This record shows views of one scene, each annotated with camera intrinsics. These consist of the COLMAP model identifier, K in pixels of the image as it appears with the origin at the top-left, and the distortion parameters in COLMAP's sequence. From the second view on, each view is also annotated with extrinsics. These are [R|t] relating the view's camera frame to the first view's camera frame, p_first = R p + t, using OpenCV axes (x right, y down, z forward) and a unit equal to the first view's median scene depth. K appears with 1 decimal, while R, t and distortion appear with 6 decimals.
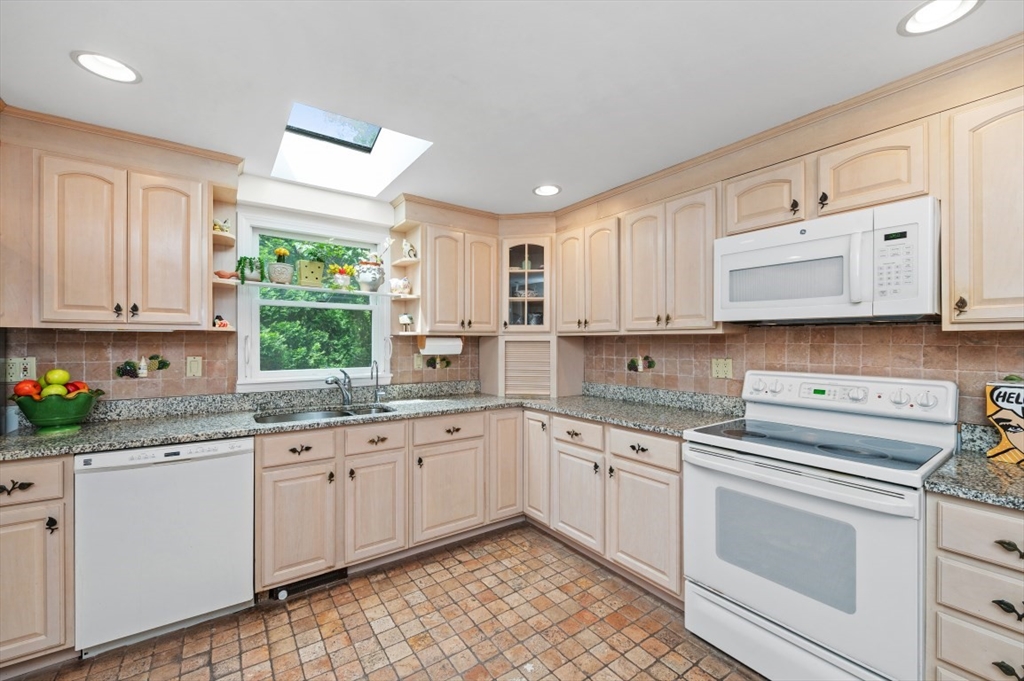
lens RADIAL K [[407.9, 0, 505.2], [0, 407.9, 345.5], [0, 0, 1]] dist [-0.003793, -0.001464]
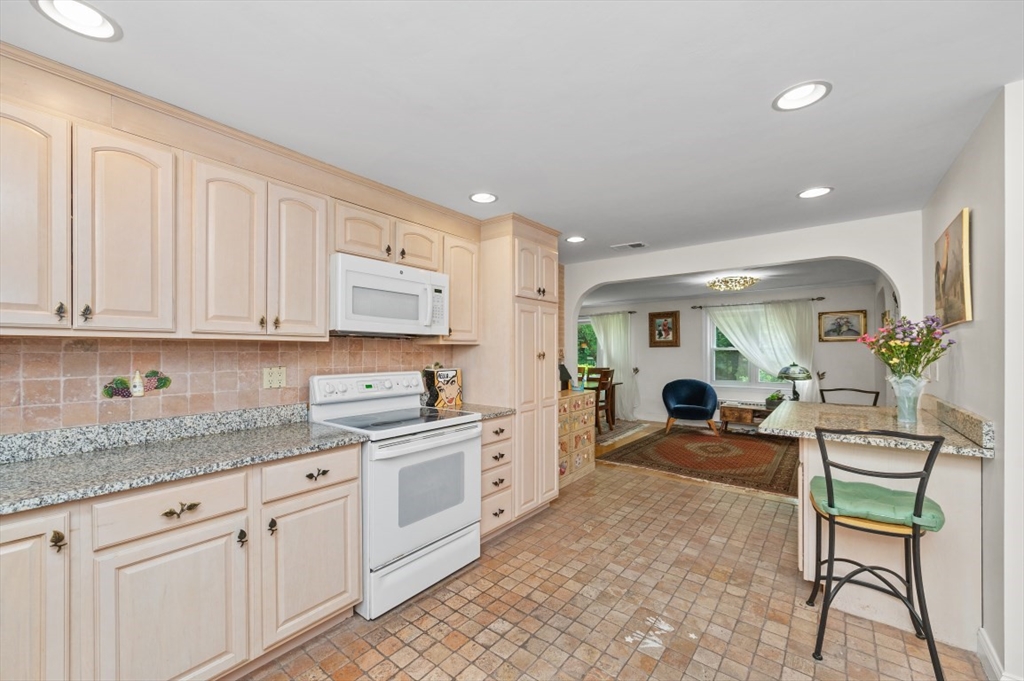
lens RADIAL K [[407.9, 0, 506.8], [0, 407.9, 349.8], [0, 0, 1]] dist [-0.003793, -0.001464]
pose [[-0.284435, 0.002883, 0.958691, -0.539912], [0.009934, 0.999951, -0.000060, -0.002919], [-0.958644, 0.009506, -0.284450, 0.769558]]
